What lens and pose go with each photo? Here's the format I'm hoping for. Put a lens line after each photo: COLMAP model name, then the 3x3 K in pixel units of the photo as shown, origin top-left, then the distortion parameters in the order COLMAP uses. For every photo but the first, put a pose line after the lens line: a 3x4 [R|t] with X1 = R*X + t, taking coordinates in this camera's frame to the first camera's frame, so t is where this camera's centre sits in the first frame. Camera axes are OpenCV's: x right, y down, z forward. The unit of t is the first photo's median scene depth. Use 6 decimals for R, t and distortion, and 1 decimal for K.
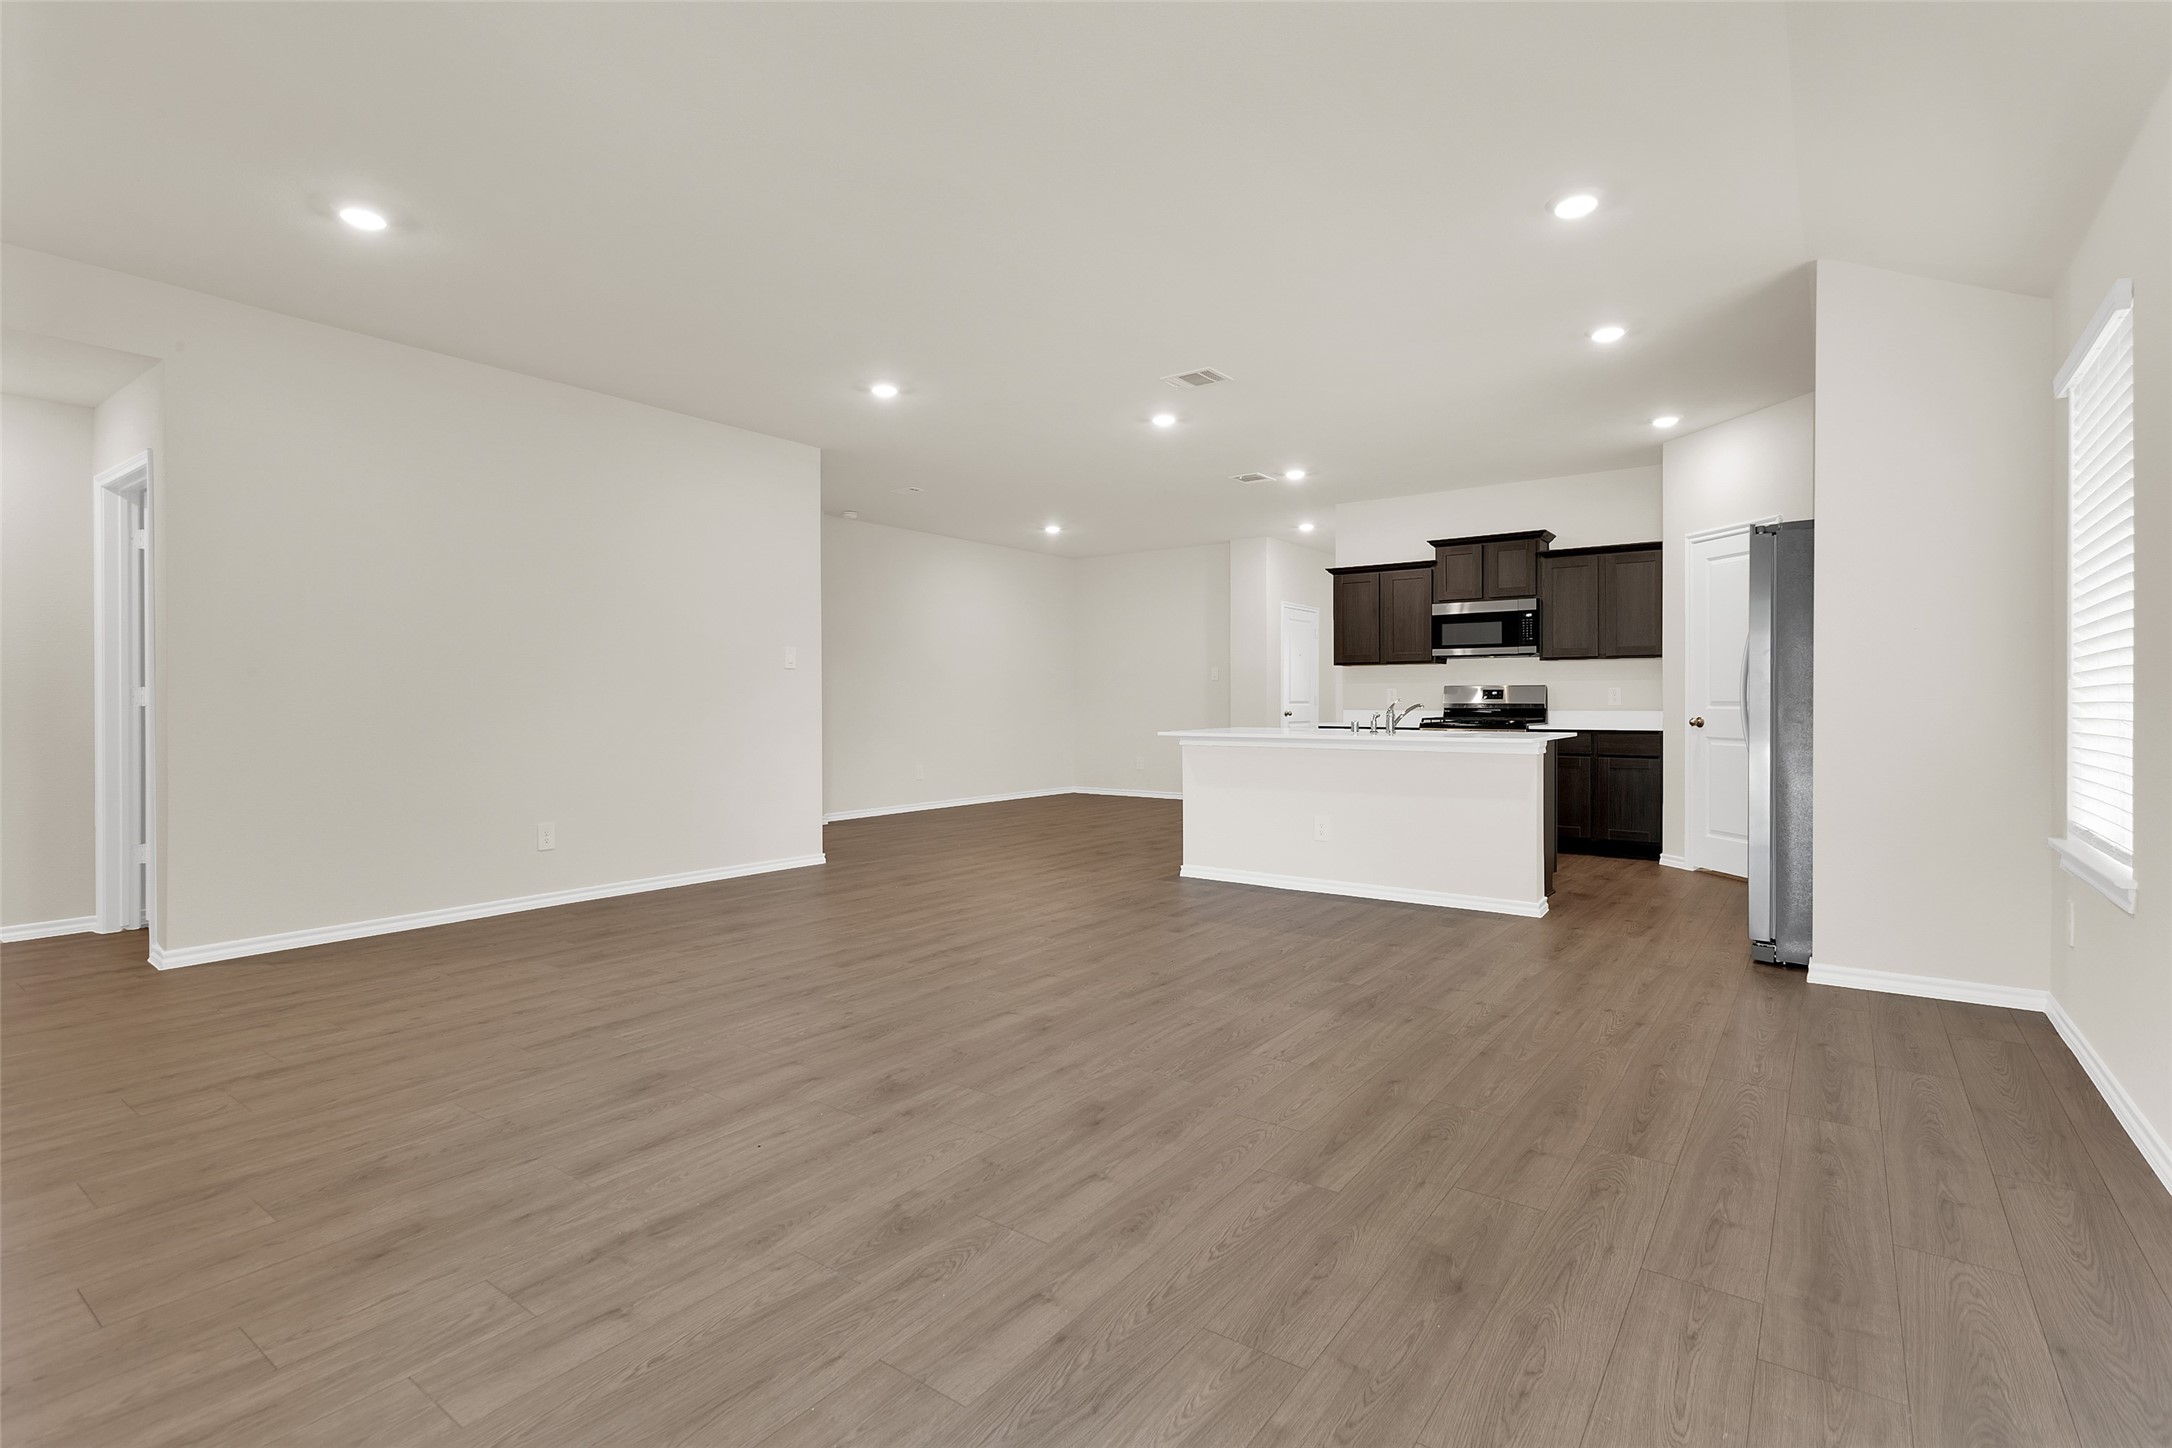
lens RADIAL K [[1020.6, 0, 1092.2], [0, 1020.6, 709.6], [0, 0, 1]] dist [0.002063, 0.000081]
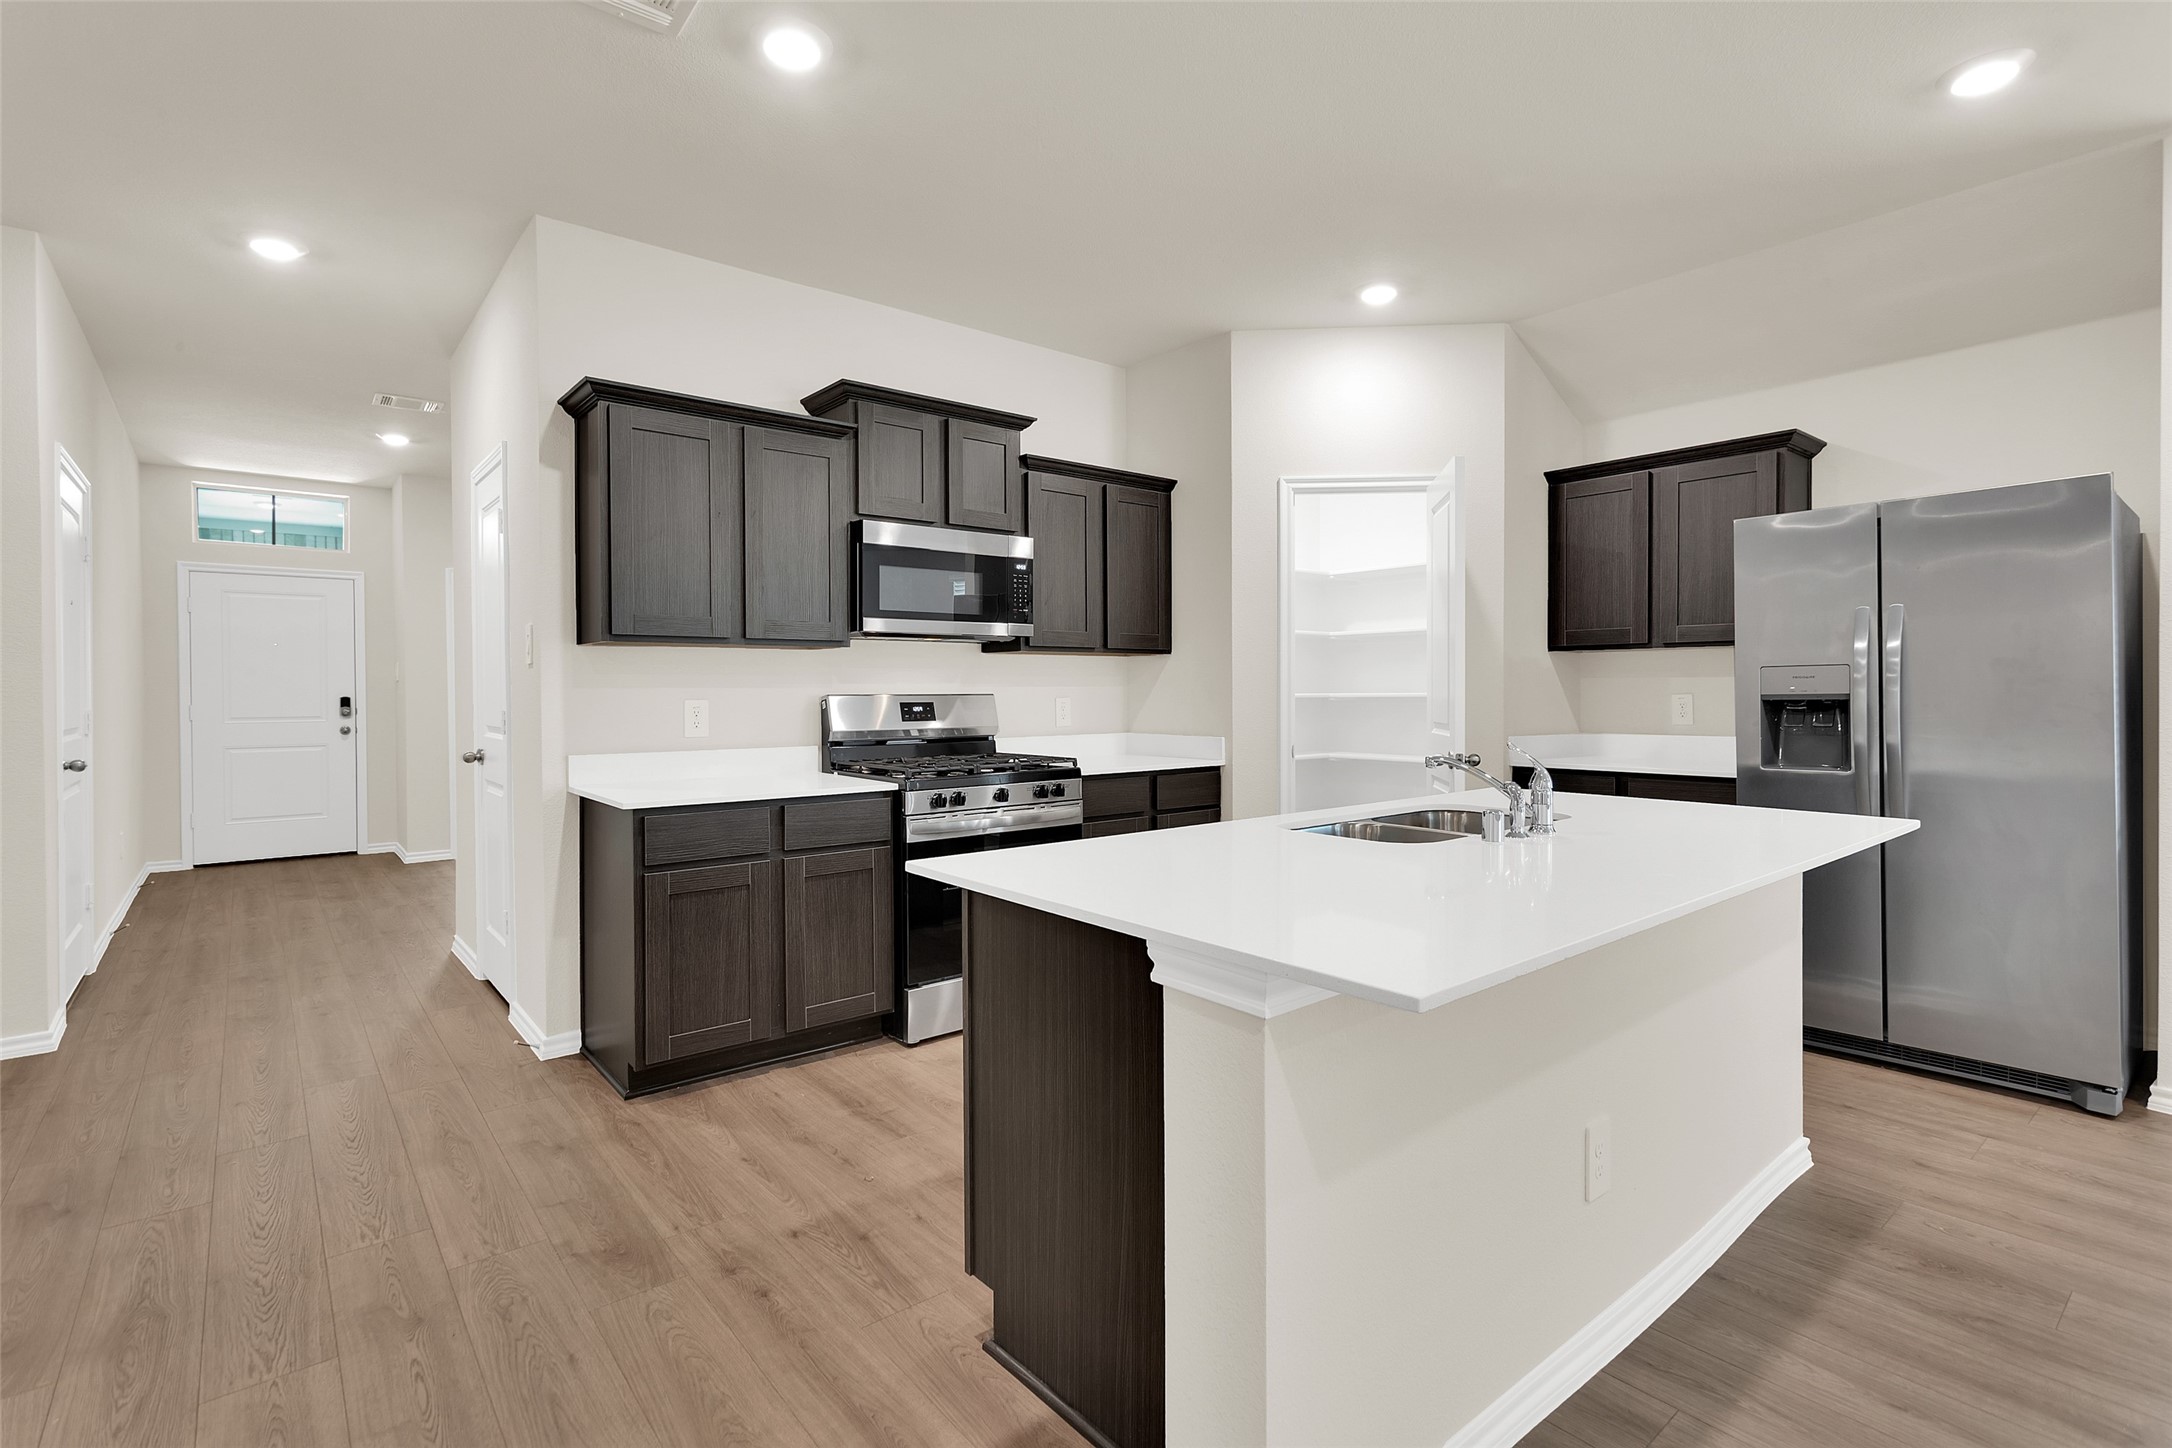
lens RADIAL K [[1020.6, 0, 1090.8], [0, 1020.6, 706.0], [0, 0, 1]] dist [0.002063, 0.000081]
pose [[0.236430, -0.014303, 0.971543, -0.095176], [0.013297, 0.999846, 0.011484, -0.023630], [-0.971558, 0.010204, 0.236583, 0.821392]]
